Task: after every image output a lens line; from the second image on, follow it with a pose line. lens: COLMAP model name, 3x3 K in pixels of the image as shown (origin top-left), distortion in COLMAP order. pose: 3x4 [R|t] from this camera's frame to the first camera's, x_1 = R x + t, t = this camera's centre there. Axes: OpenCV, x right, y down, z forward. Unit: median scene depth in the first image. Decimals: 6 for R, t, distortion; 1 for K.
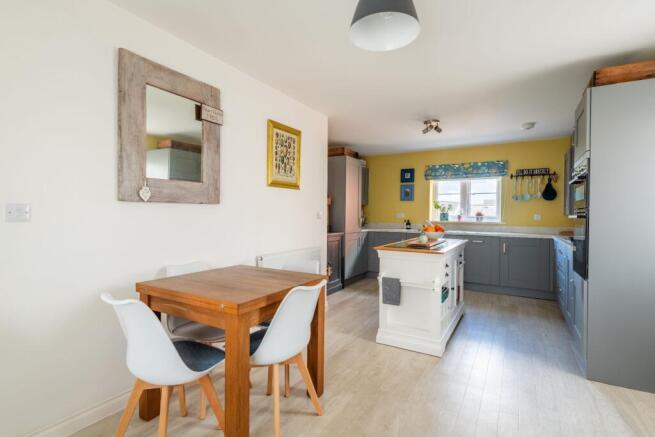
lens RADIAL K [[328.2, 0, 321.7], [0, 328.2, 217.3], [0, 0, 1]] dist [0.026126, -0.000886]
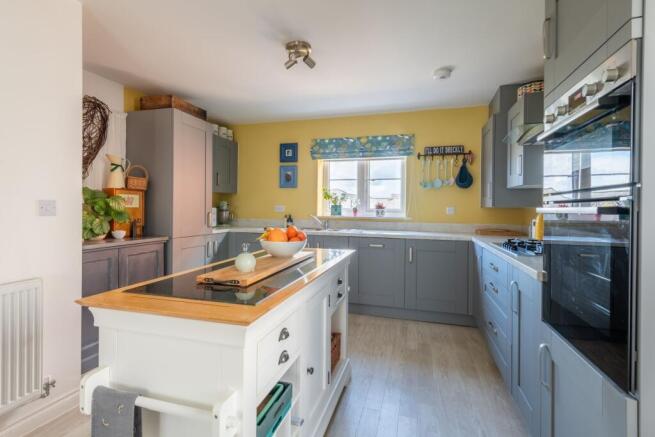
lens RADIAL K [[328.2, 0, 318.6], [0, 328.2, 209.0], [0, 0, 1]] dist [0.026126, -0.000886]
pose [[0.972025, -0.000074, 0.234879, 0.177408], [0.001053, 0.999991, -0.004040, -0.001357], [-0.234877, 0.004174, 0.972016, 0.328294]]
